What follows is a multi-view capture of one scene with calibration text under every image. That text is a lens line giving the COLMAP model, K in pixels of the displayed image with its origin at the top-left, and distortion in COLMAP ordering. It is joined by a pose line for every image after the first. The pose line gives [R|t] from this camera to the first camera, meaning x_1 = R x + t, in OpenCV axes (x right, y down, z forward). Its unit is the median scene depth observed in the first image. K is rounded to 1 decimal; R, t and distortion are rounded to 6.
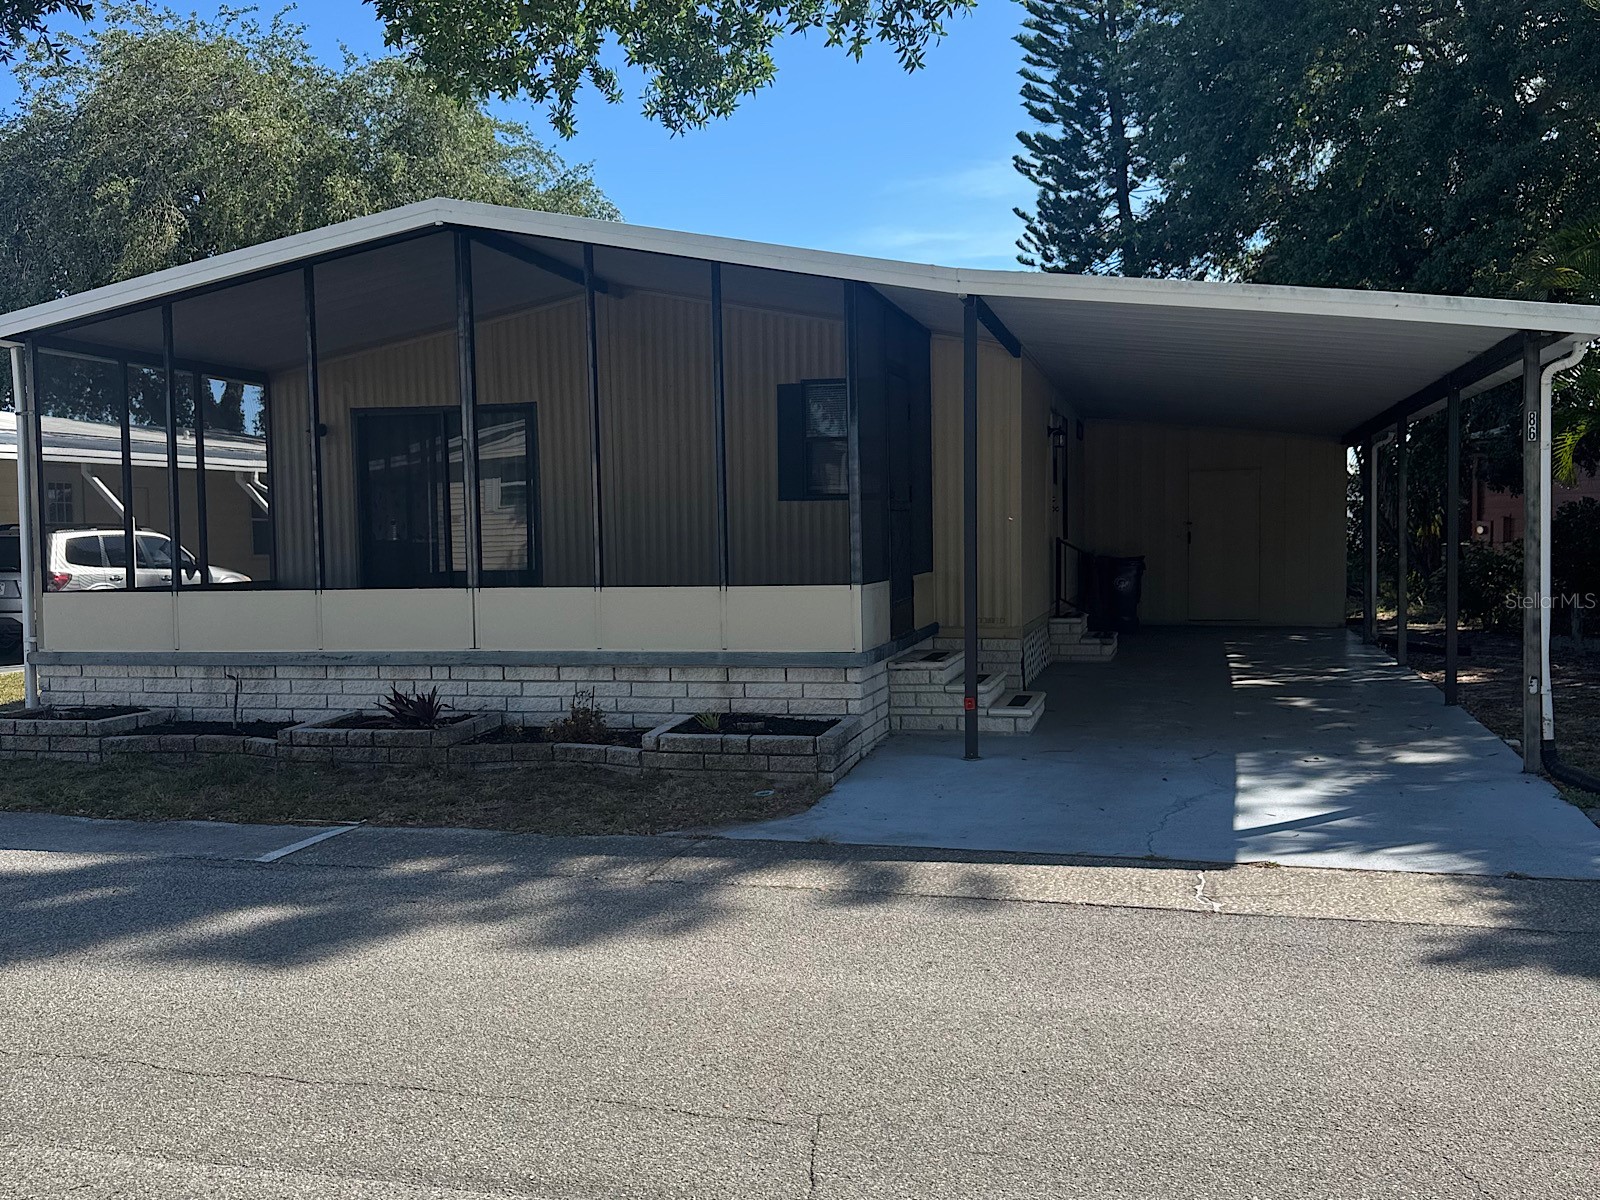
lens RADIAL K [[1482.3, 0, 800.0], [0, 1482.3, 600.0], [0, 0, 1]] dist [0.169052, -0.363035]
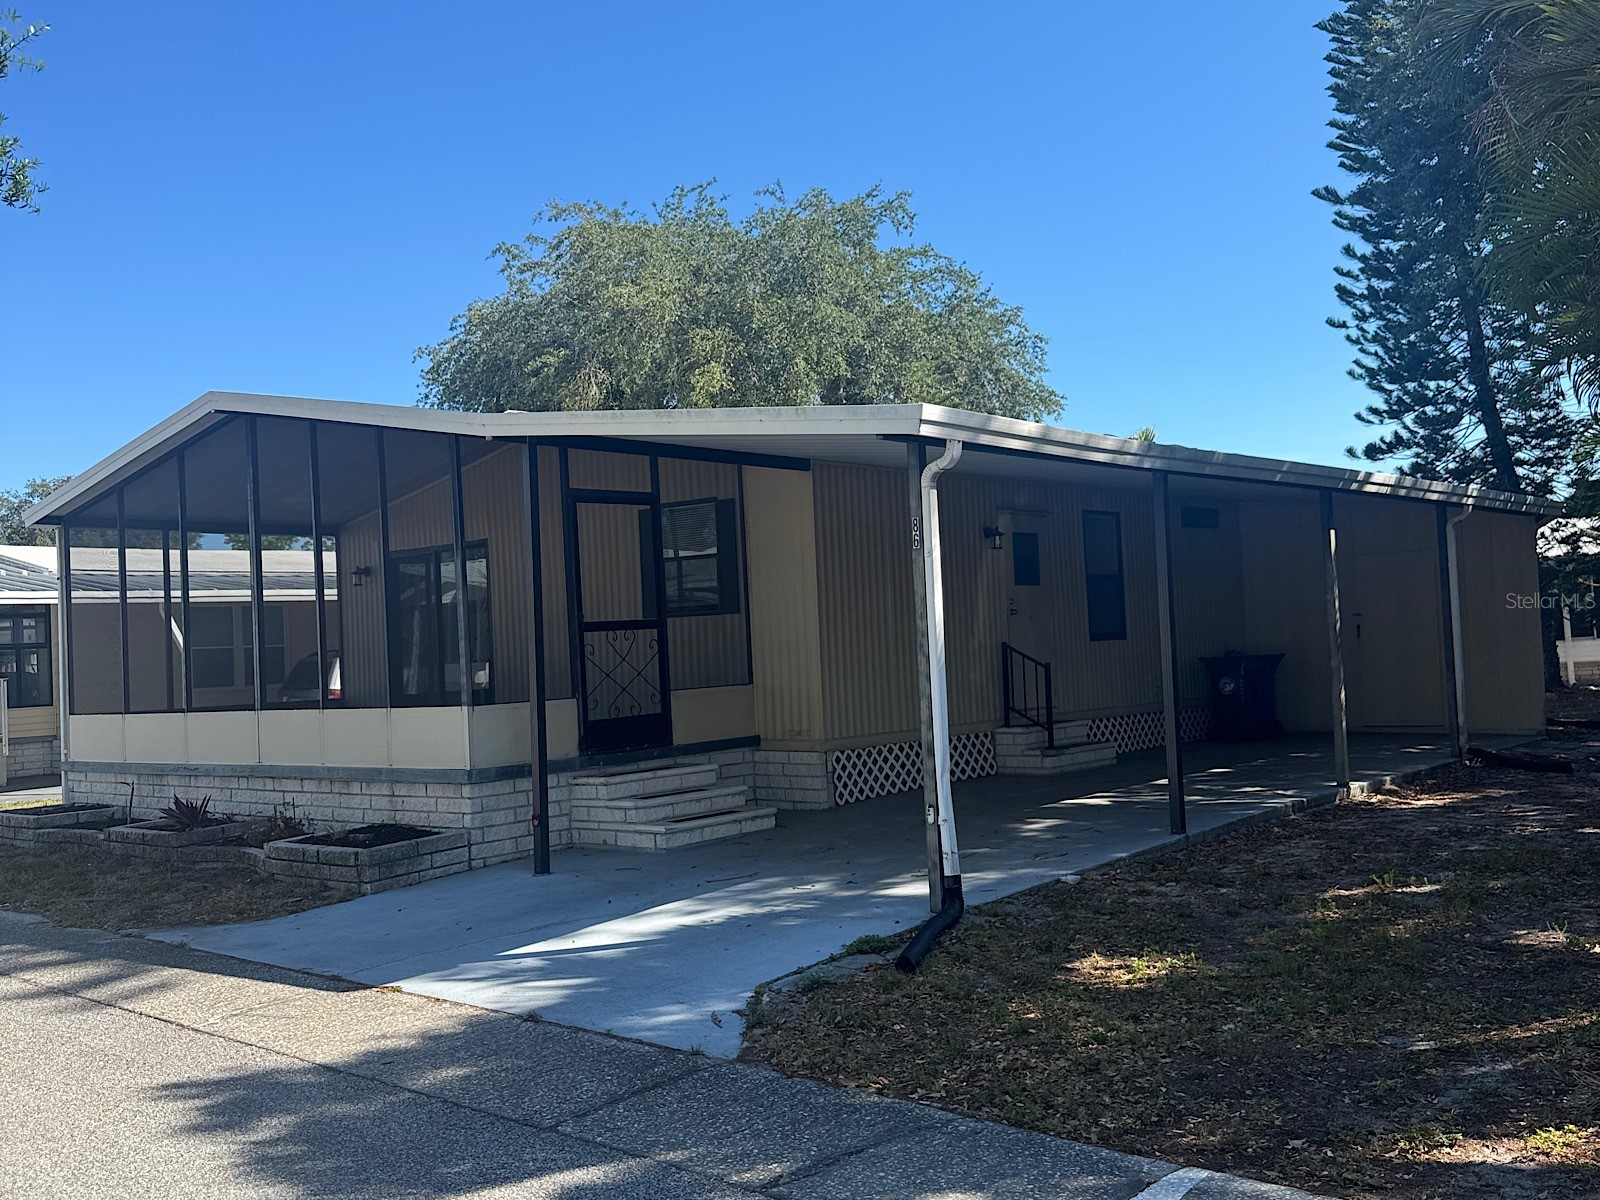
lens RADIAL K [[1482.3, 0, 800.0], [0, 1482.3, 600.0], [0, 0, 1]] dist [0.169052, -0.363035]
pose [[0.892810, -0.039927, -0.448660, 0.713361], [0.012210, 0.997843, -0.064502, -0.013728], [0.450268, 0.052110, 0.891372, 0.134848]]
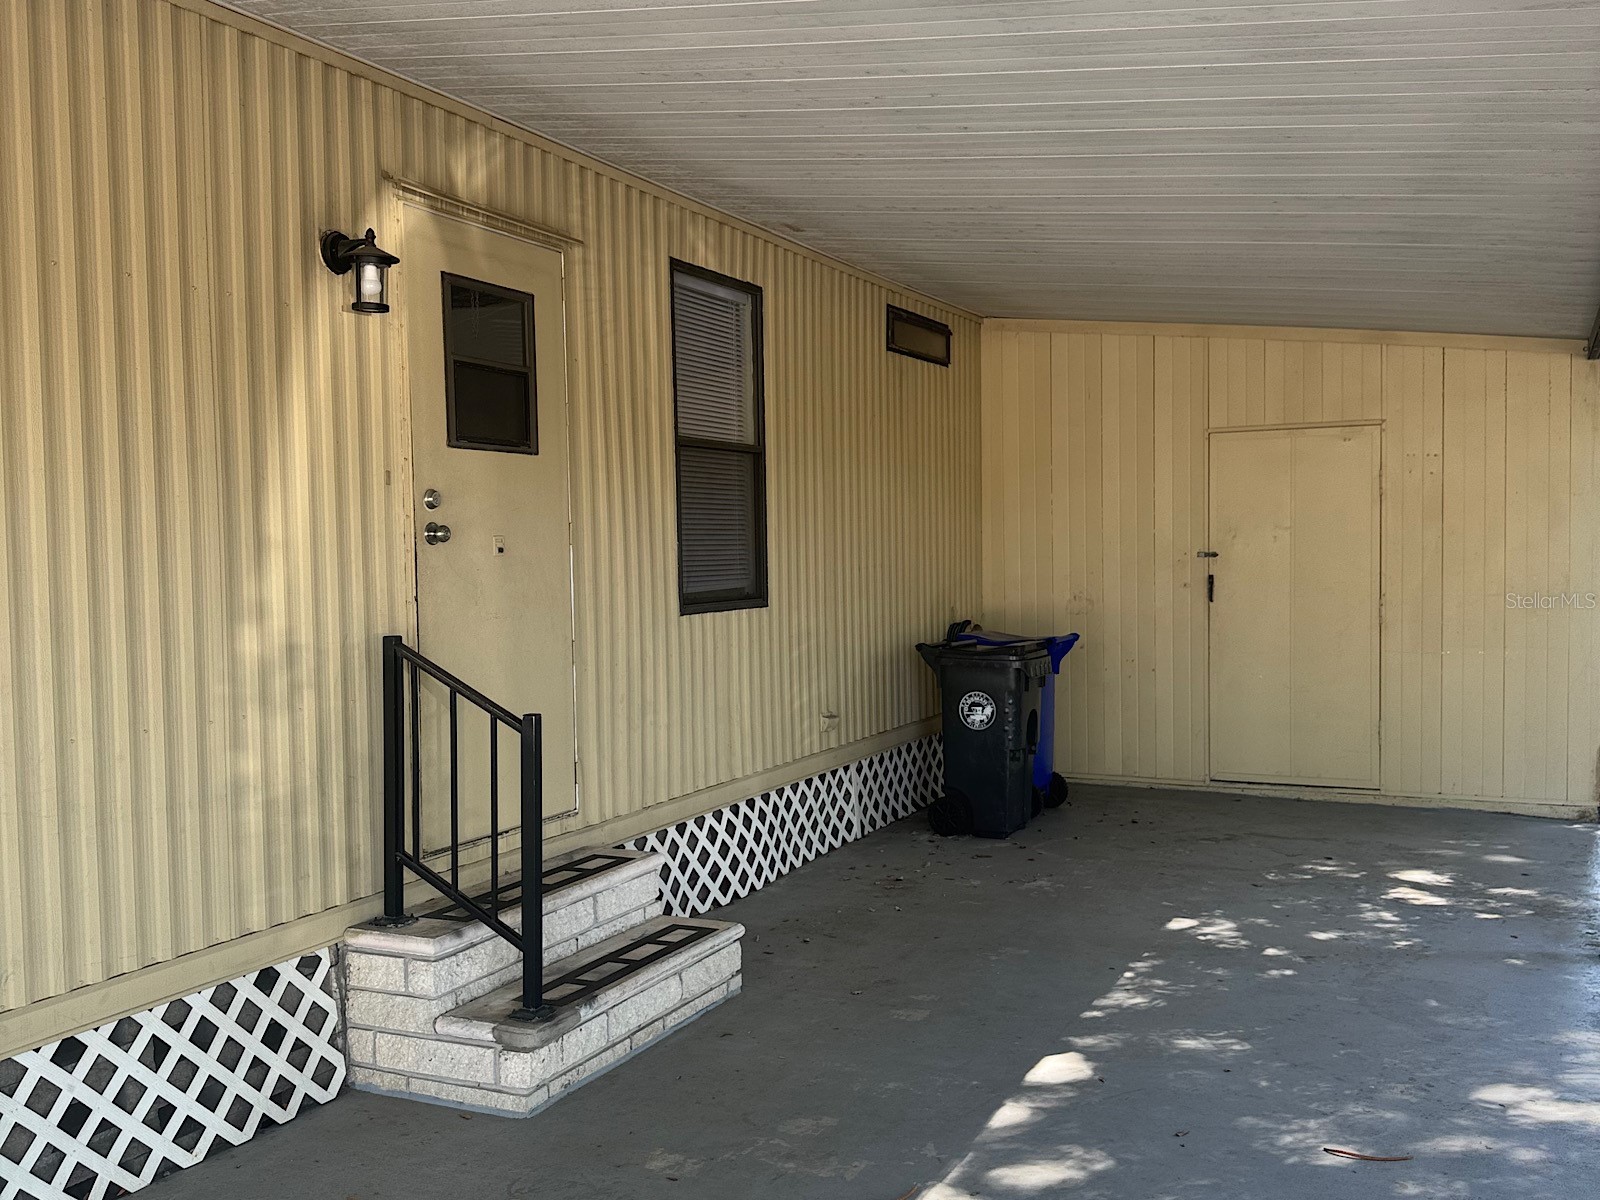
lens RADIAL K [[1482.3, 0, 800.0], [0, 1482.3, 600.0], [0, 0, 1]] dist [0.169052, -0.363035]
pose [[0.981143, 0.007029, -0.193155, 0.445427], [-0.007394, 0.999972, -0.001171, -0.072467], [0.193142, 0.002577, 0.981168, 1.087960]]
